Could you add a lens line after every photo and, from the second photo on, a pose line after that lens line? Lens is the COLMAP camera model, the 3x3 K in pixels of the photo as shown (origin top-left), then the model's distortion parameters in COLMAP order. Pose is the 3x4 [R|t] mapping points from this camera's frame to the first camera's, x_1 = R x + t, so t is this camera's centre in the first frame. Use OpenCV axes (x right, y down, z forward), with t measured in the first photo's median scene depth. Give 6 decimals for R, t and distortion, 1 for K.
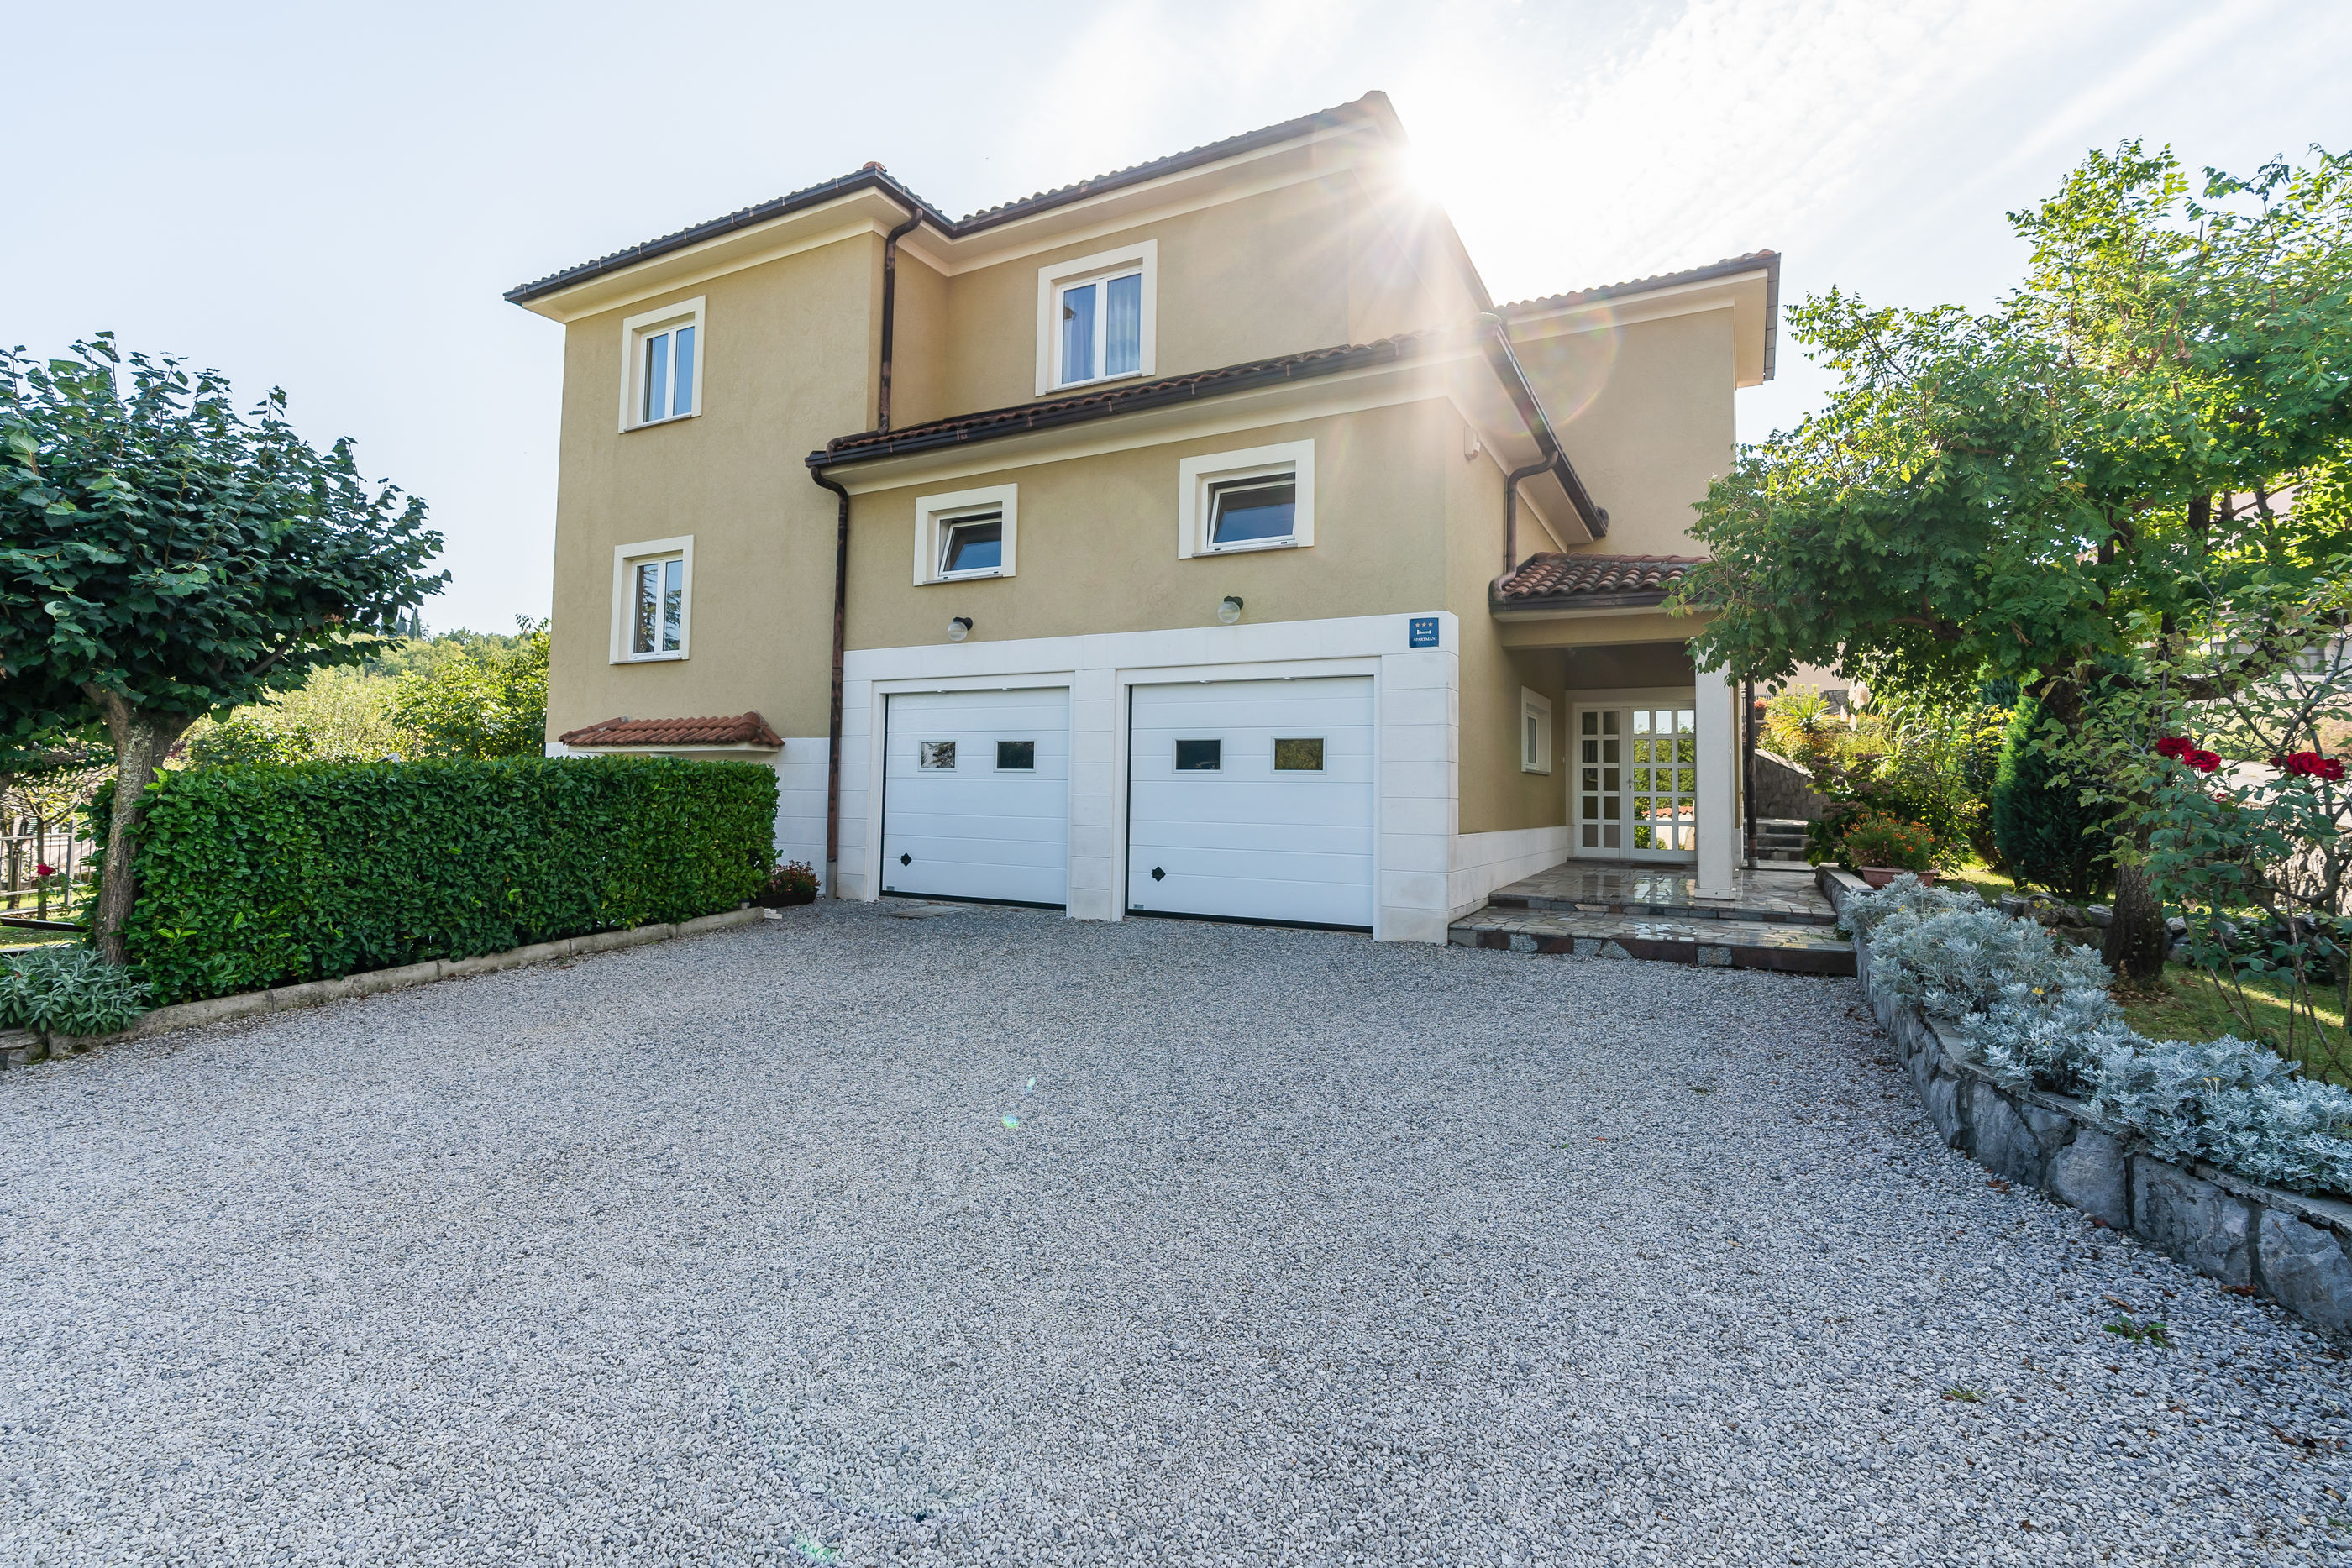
lens RADIAL K [[1169.6, 0, 1175.9], [0, 1169.6, 728.4], [0, 0, 1]] dist [-0.002316, -0.000161]
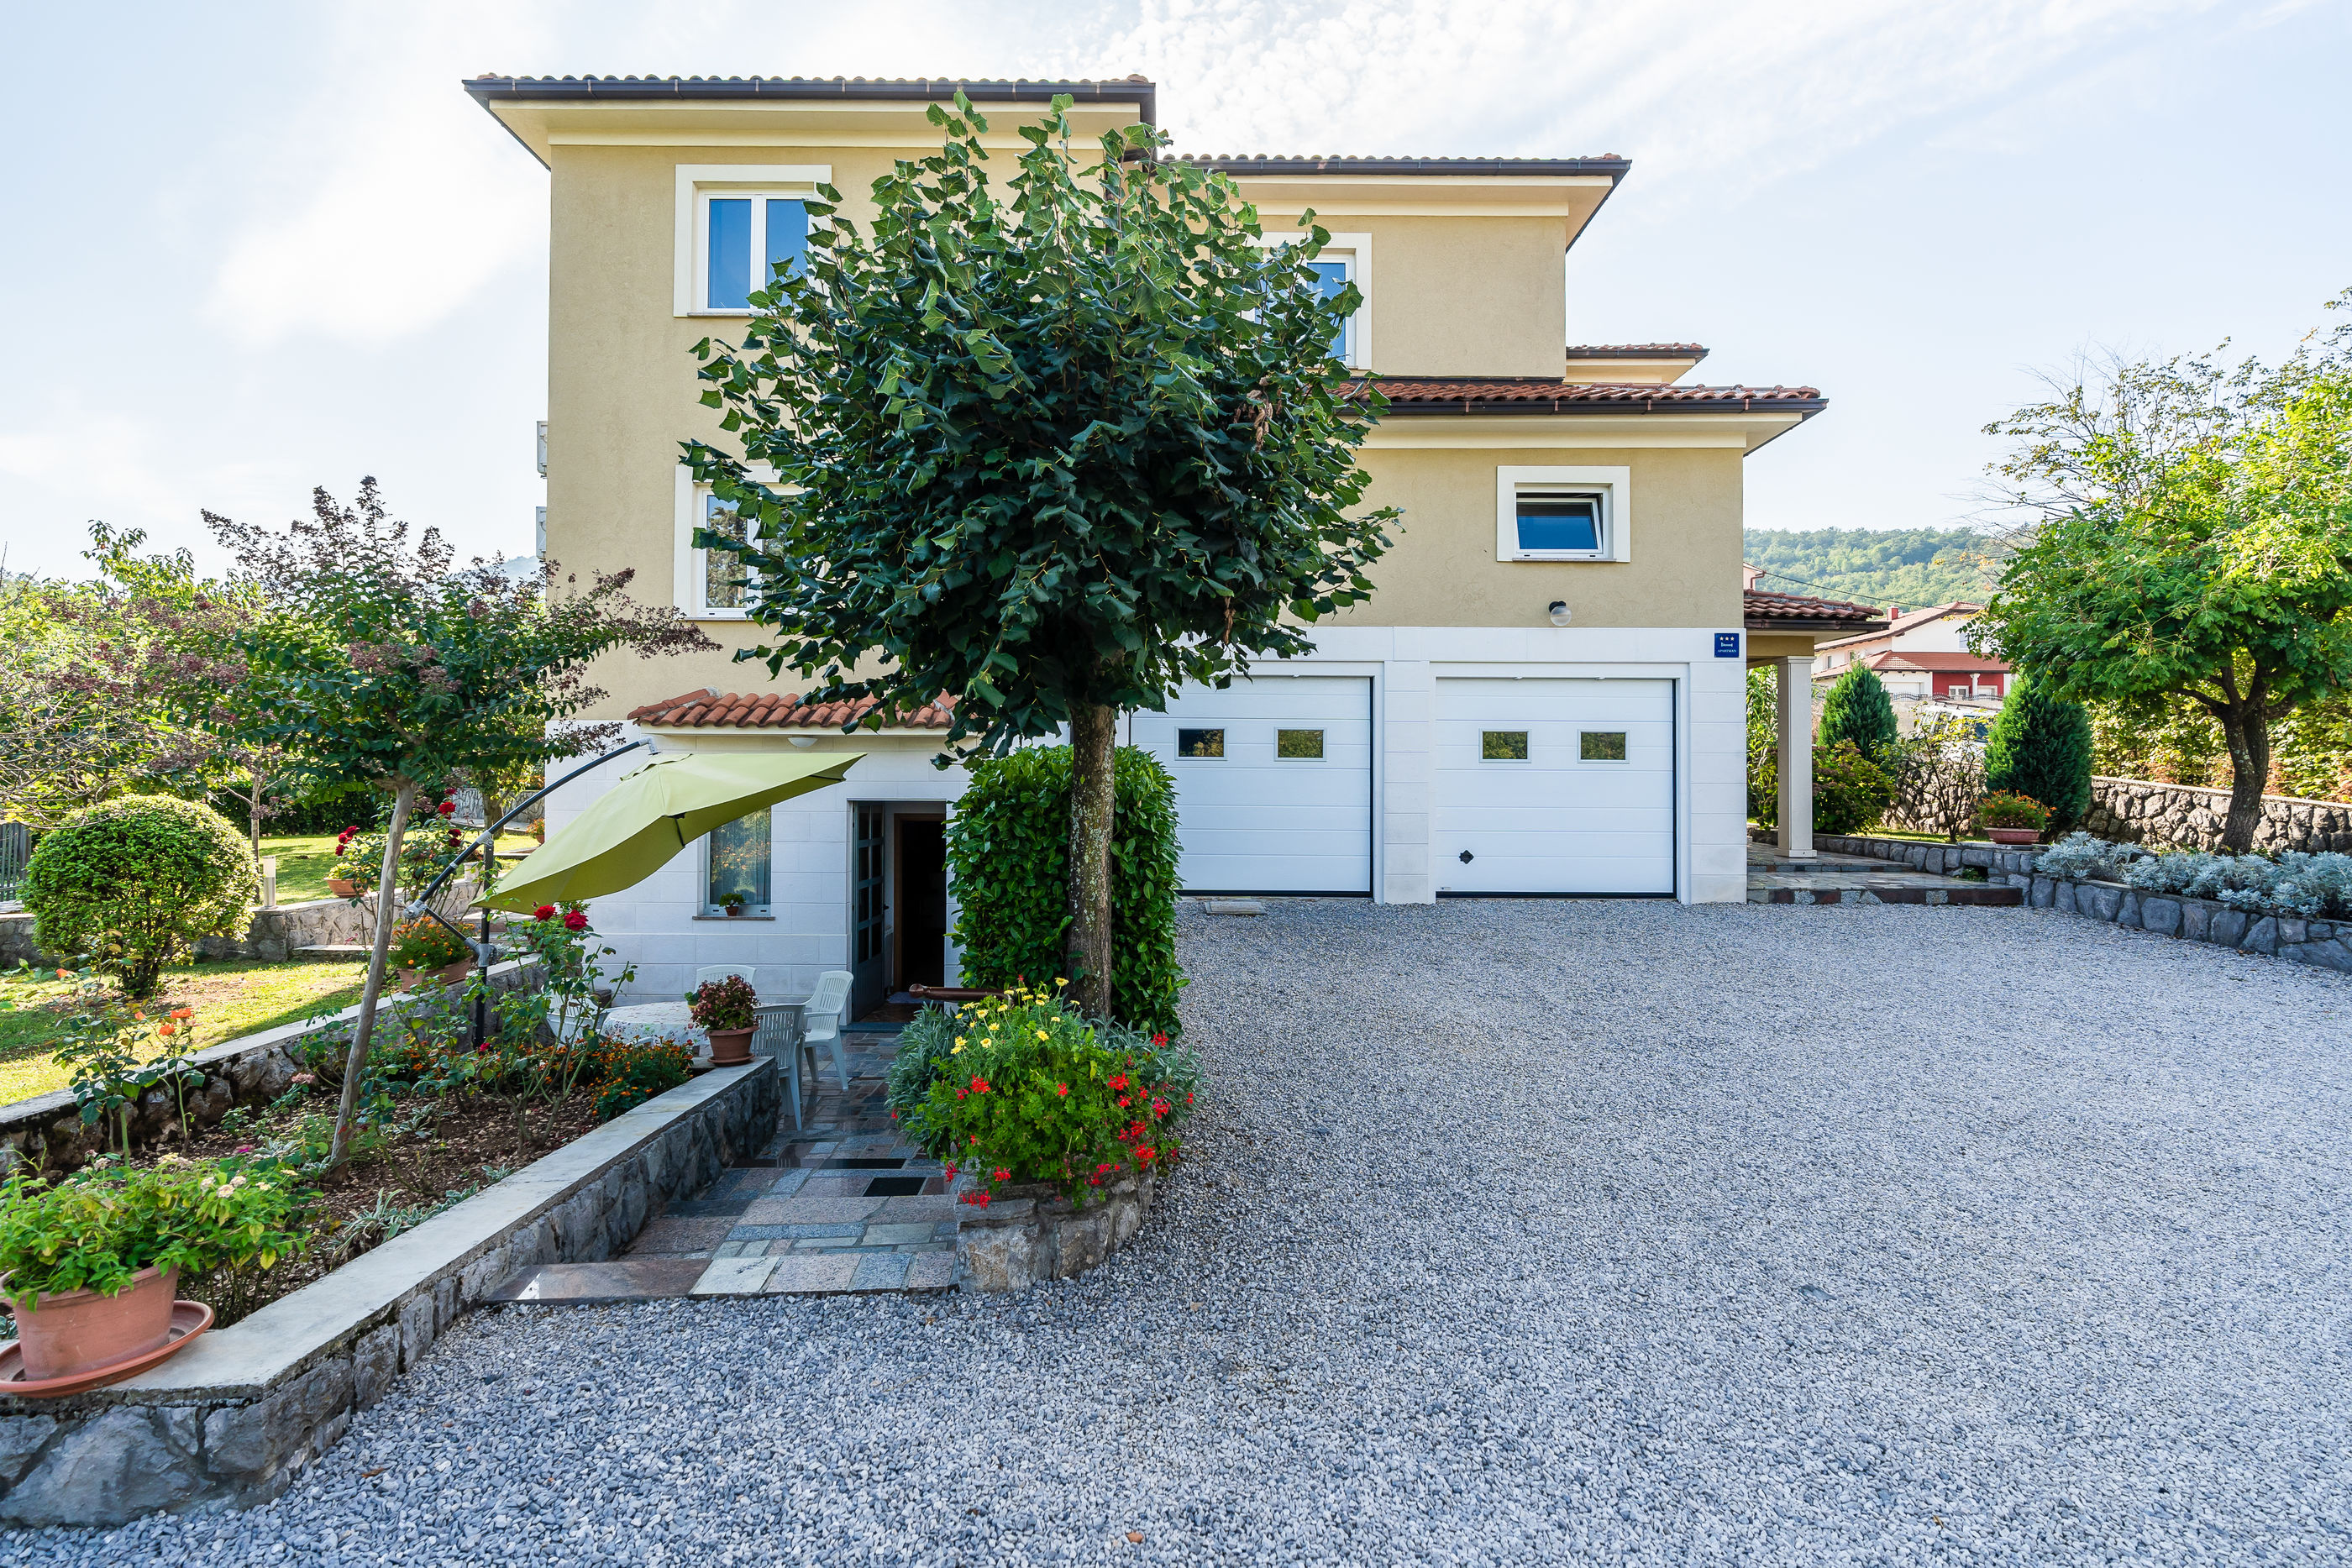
lens RADIAL K [[1170.5, 0, 1176.0], [0, 1170.5, 784.0], [0, 0, 1]] dist [-0.010497, -0.000122]
pose [[0.864459, -0.009618, 0.502611, -0.786860], [-0.020183, 0.998347, 0.053818, 0.006050], [-0.502297, -0.056667, 0.862836, 0.220110]]
